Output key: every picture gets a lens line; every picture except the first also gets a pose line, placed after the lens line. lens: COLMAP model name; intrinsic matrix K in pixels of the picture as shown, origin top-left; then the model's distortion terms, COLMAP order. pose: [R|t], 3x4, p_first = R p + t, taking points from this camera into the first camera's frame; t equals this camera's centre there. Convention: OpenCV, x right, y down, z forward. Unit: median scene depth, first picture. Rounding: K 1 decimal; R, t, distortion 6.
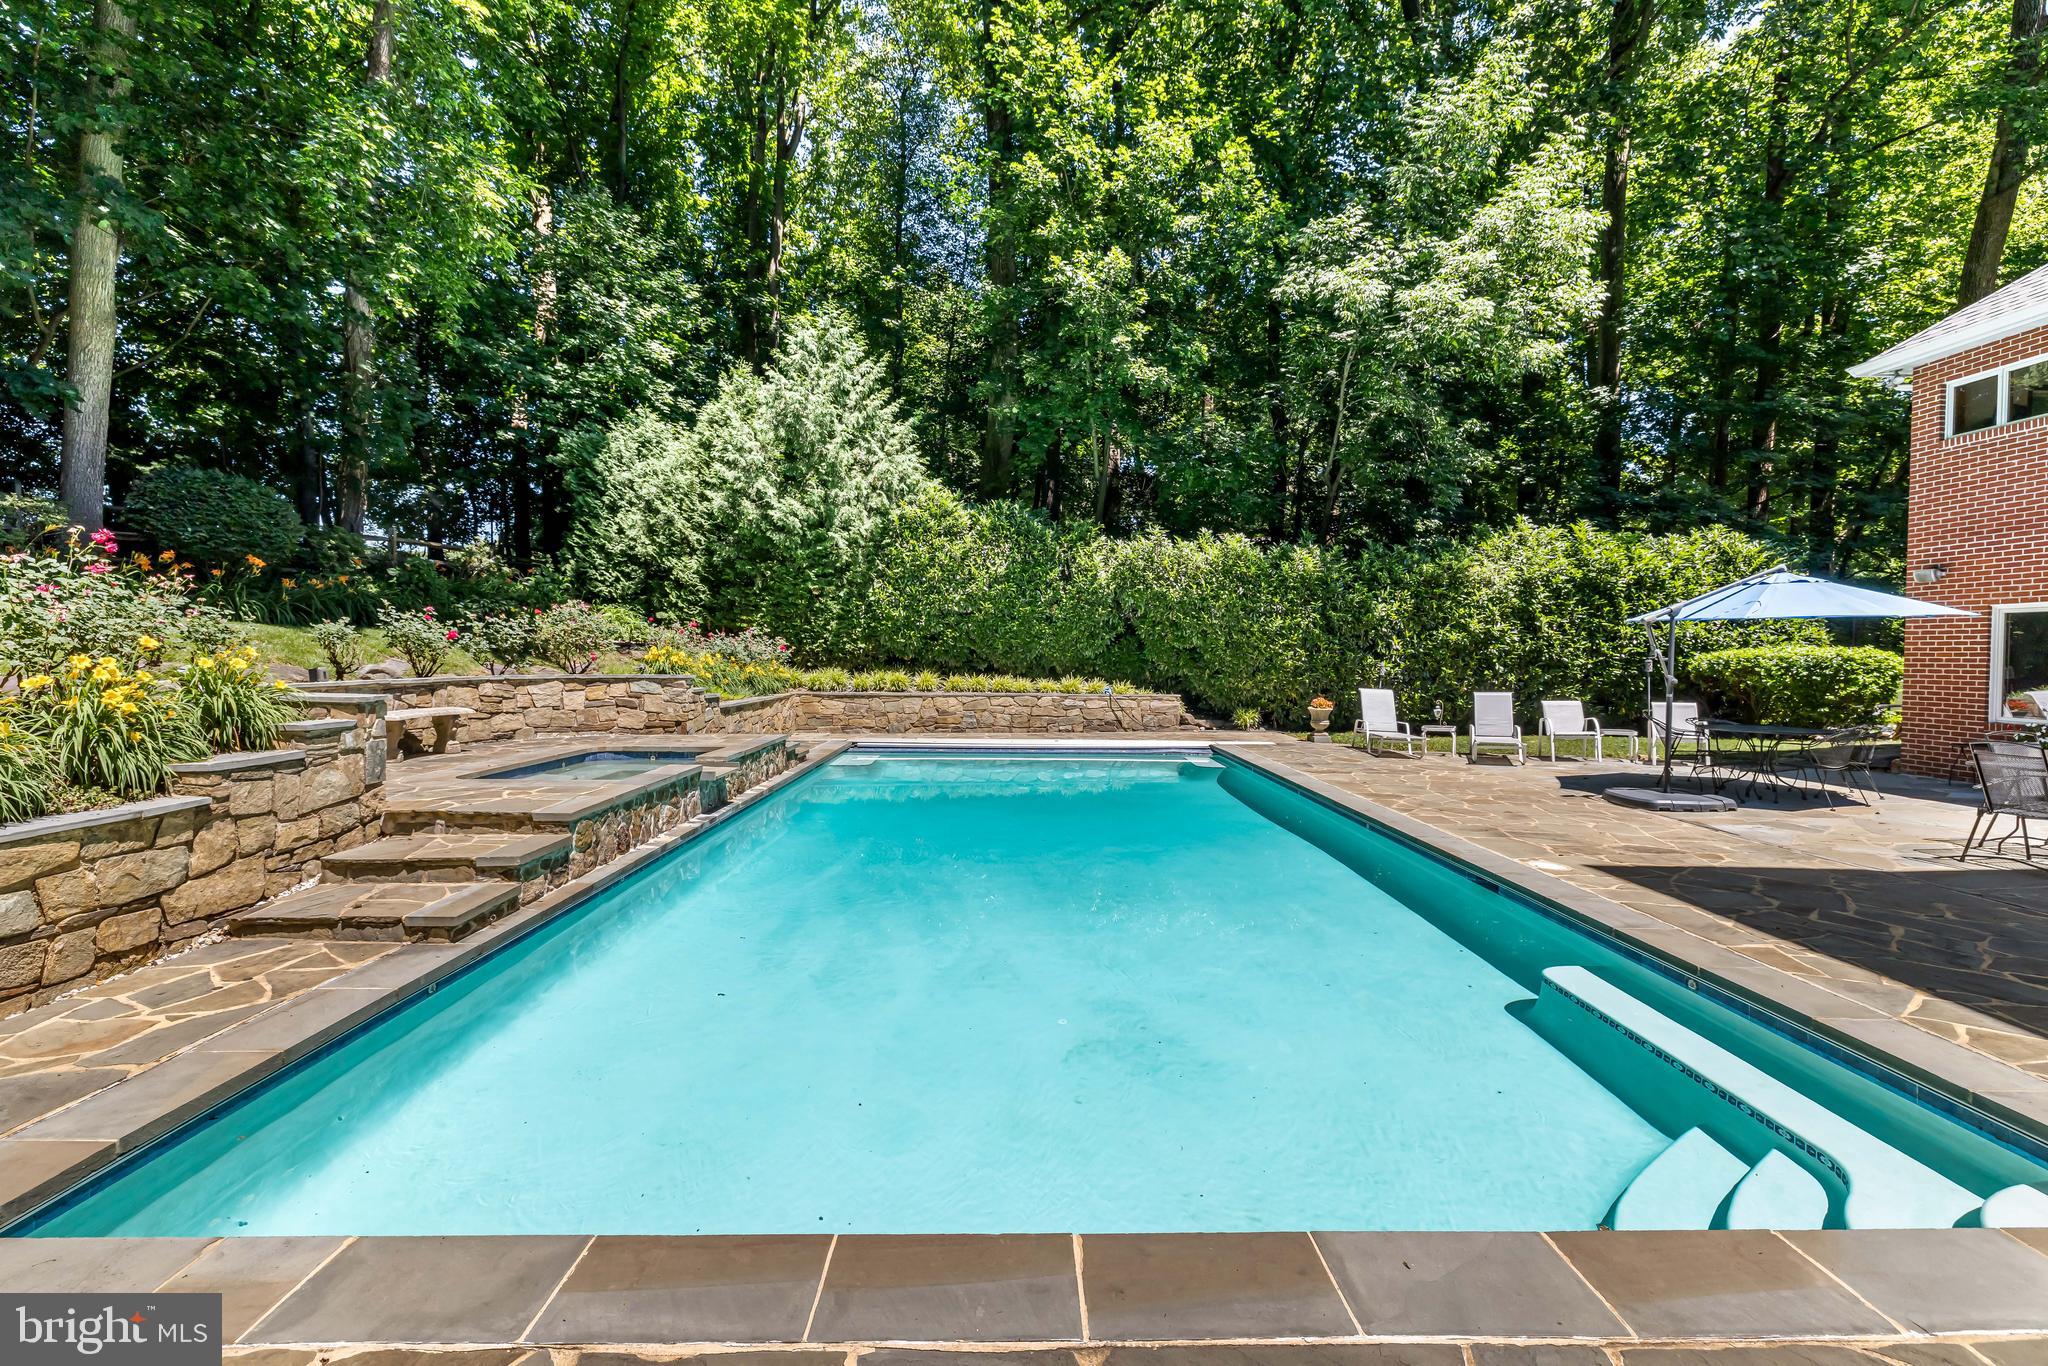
lens RADIAL K [[882.6, 0, 1025.5], [0, 882.6, 675.3], [0, 0, 1]] dist [-0.003607, 0.000714]
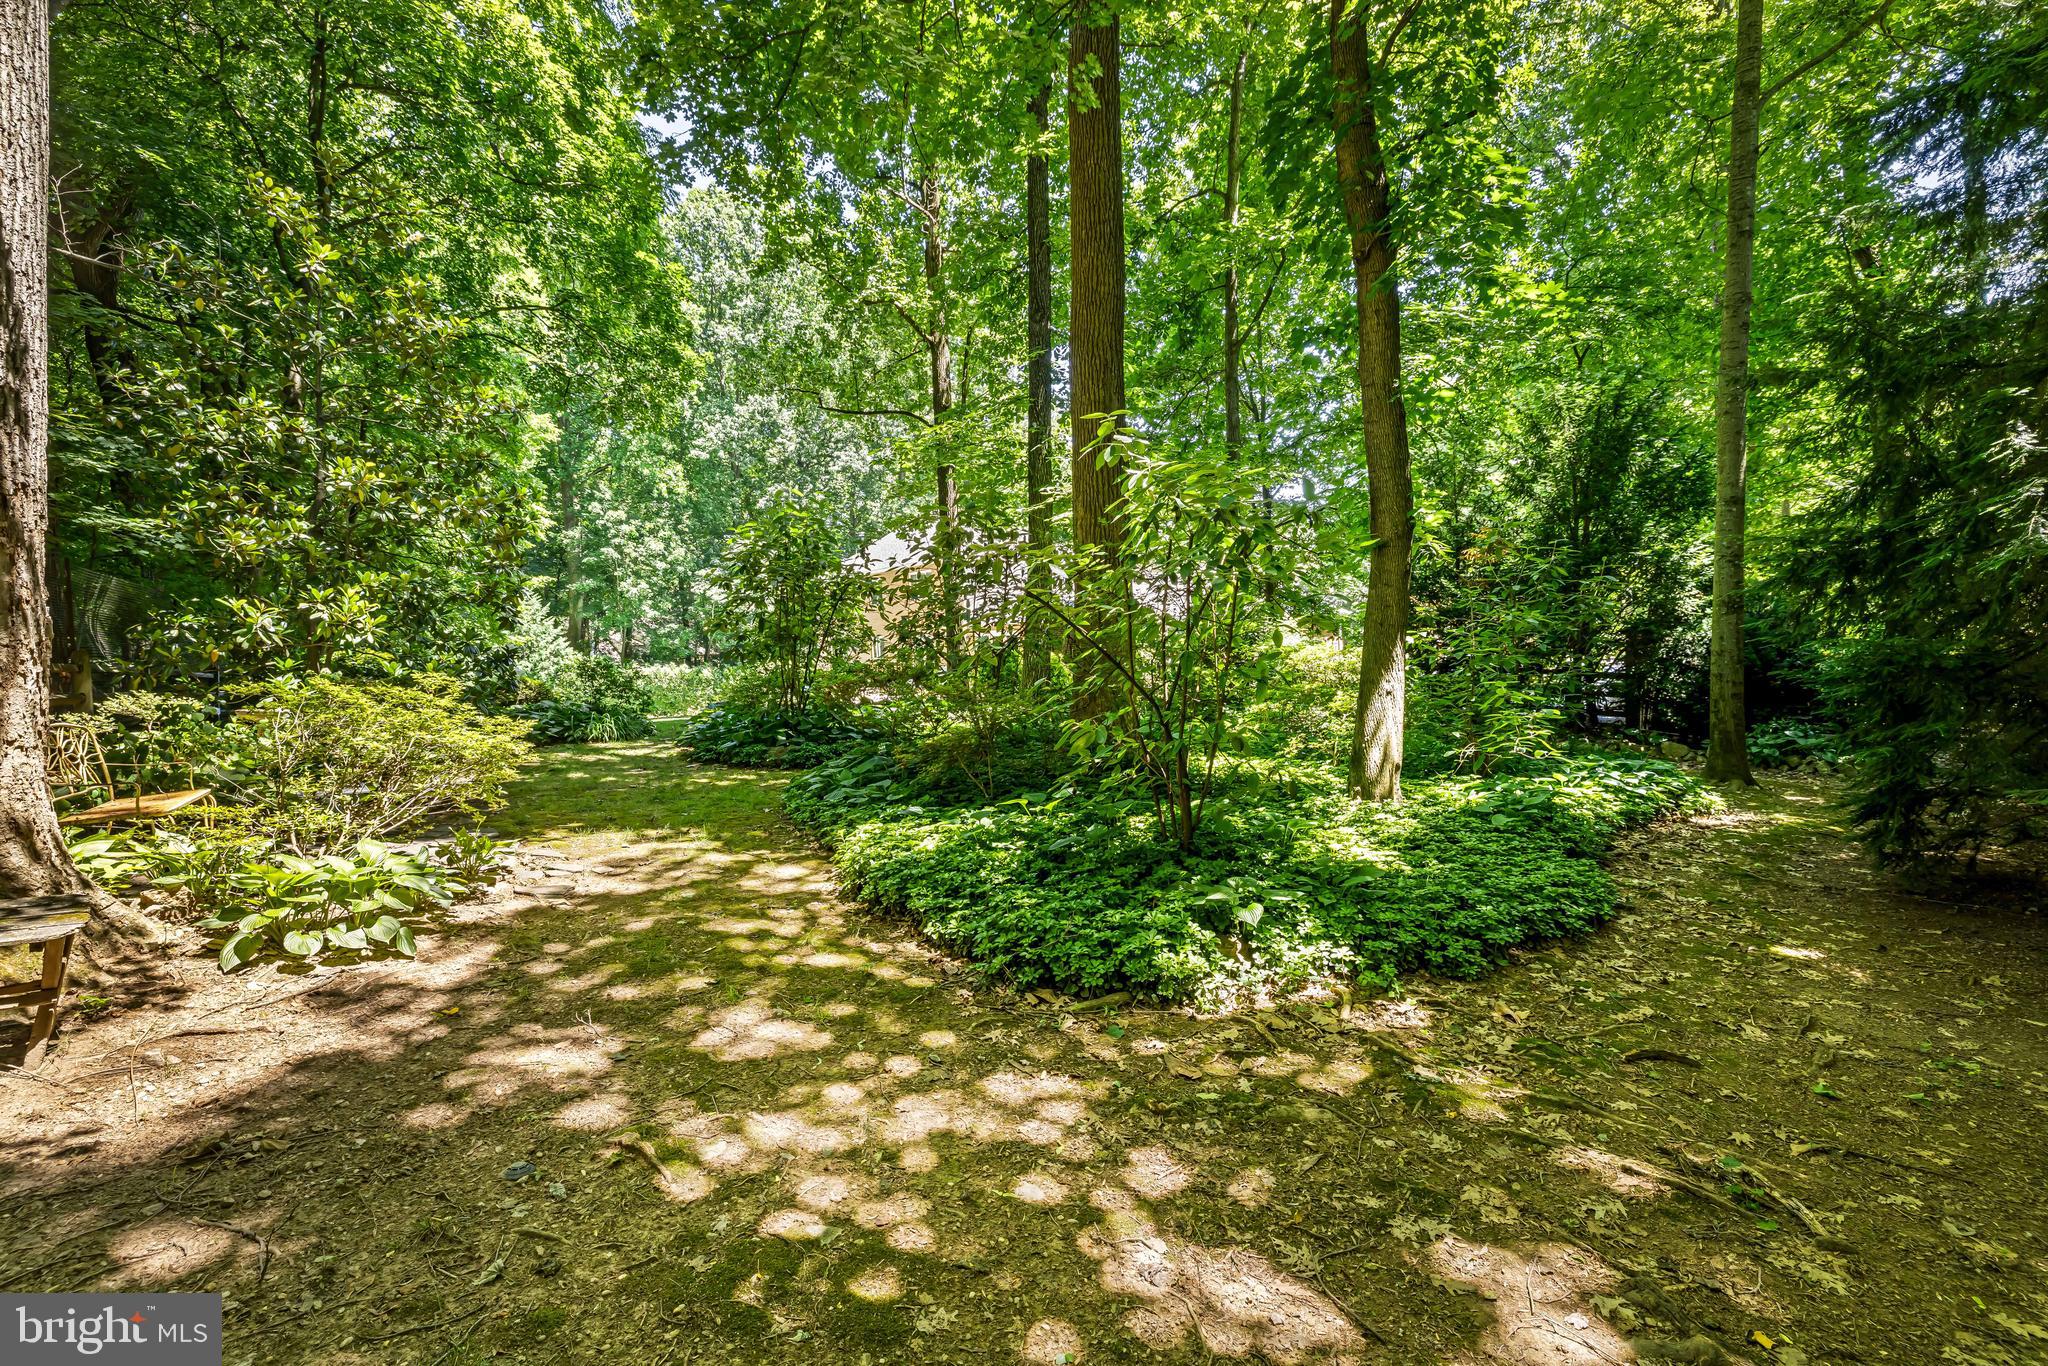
lens RADIAL K [[893.5, 0, 1030.1], [0, 893.5, 654.2], [0, 0, 1]] dist [-0.004117, -0.000189]
pose [[0.760828, -0.045692, 0.647342, -0.907040], [0.064787, 0.997883, -0.005710, -0.104642], [-0.645711, 0.046284, 0.762178, -2.287748]]
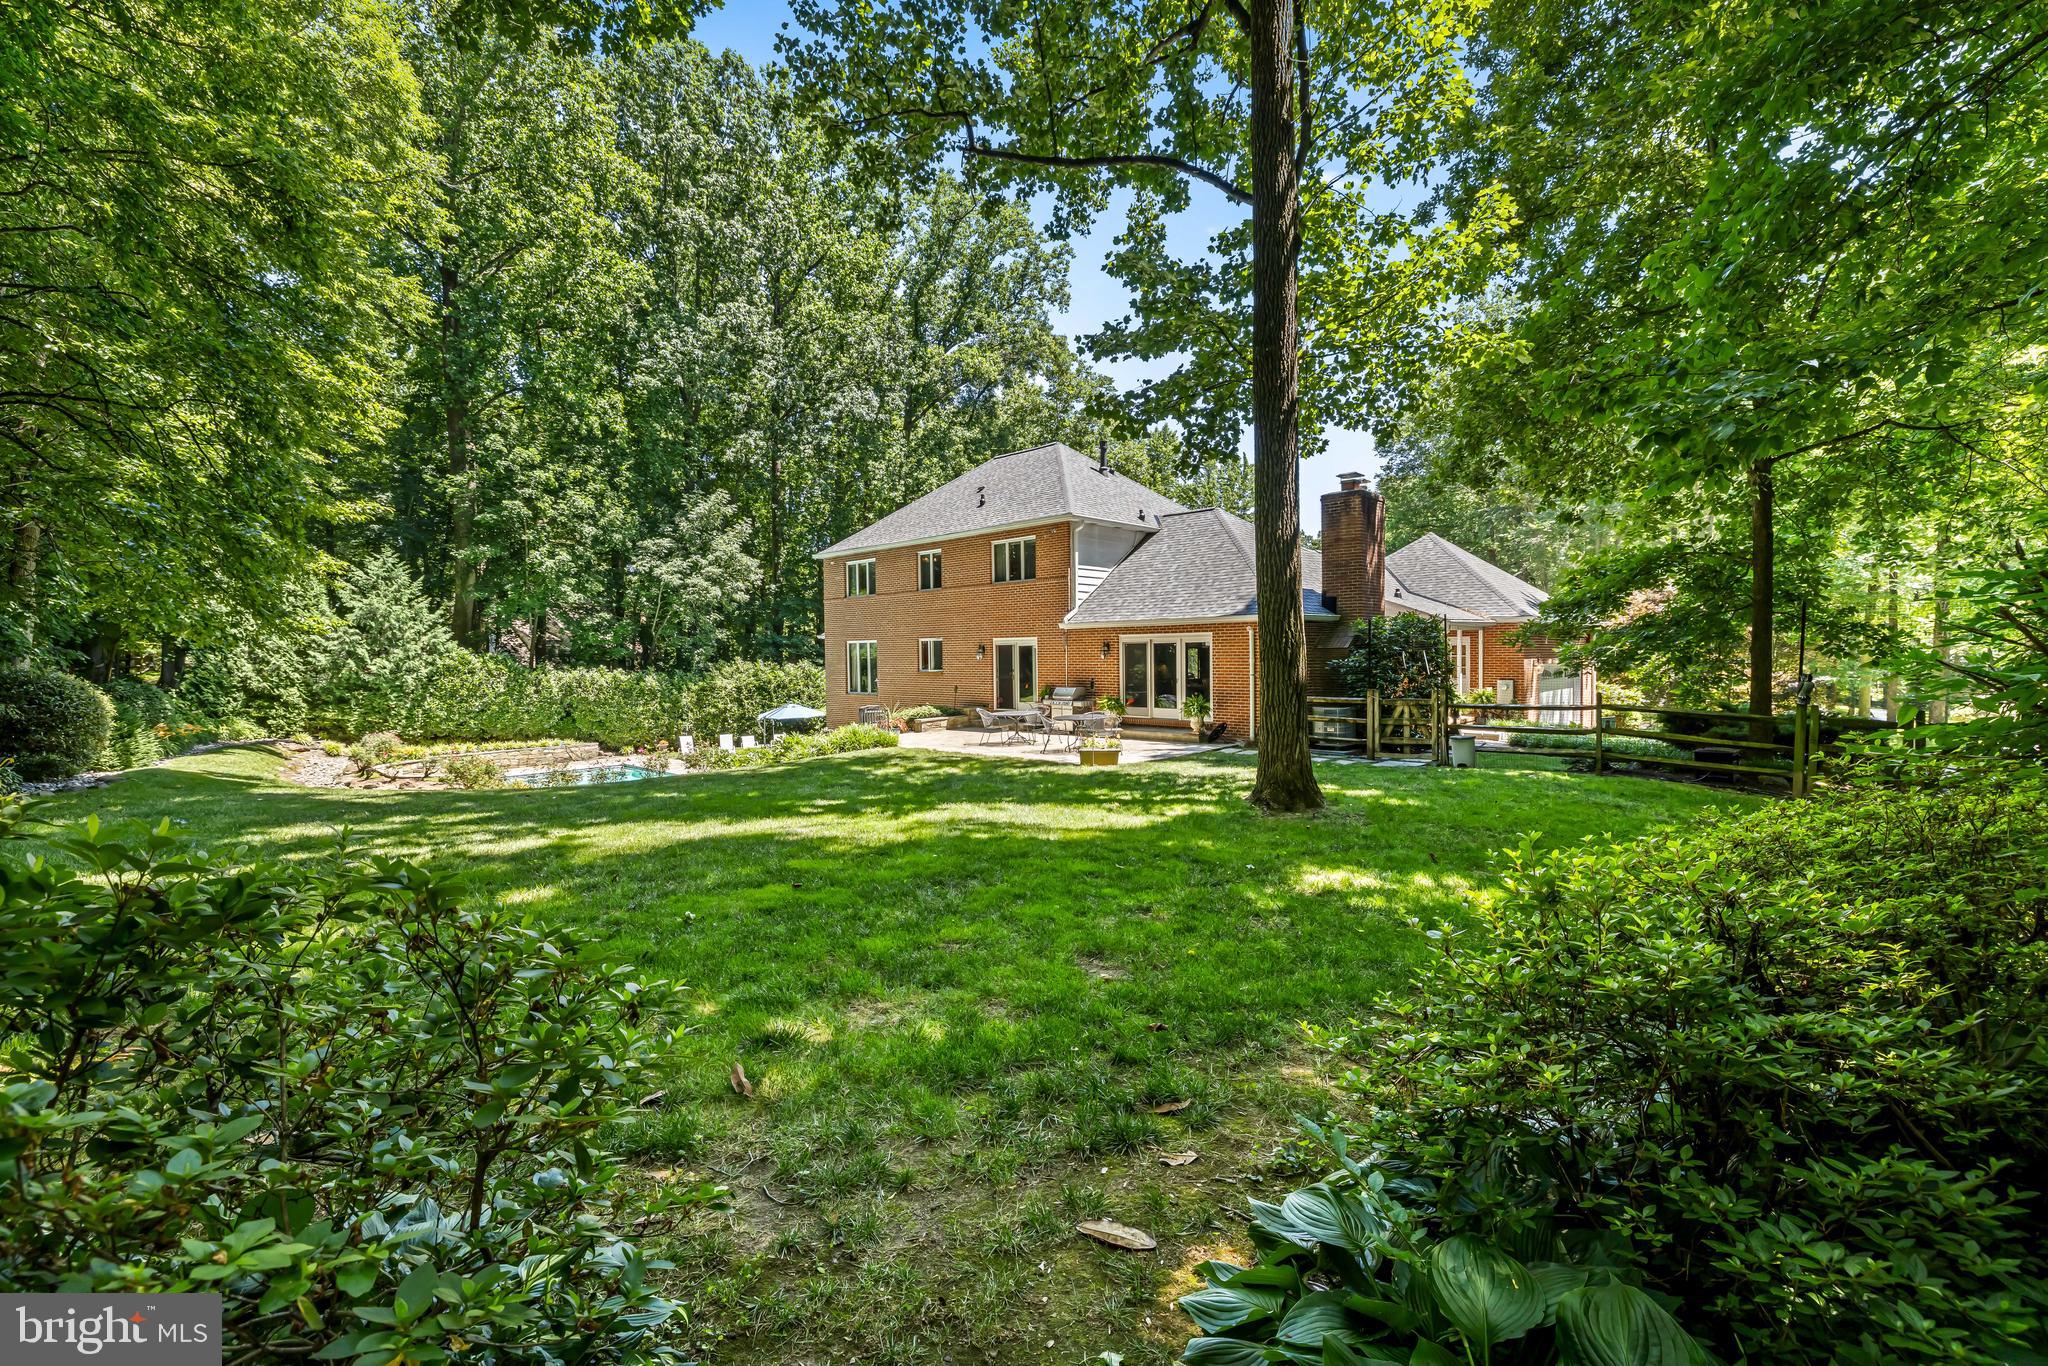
lens RADIAL K [[882.6, 0, 1025.5], [0, 882.6, 675.3], [0, 0, 1]] dist [-0.003607, 0.000714]
pose [[0.707267, -0.036168, 0.706020, -0.648844], [0.036254, 0.999232, 0.014870, -0.146645], [-0.706016, 0.015079, 0.708035, -1.397788]]
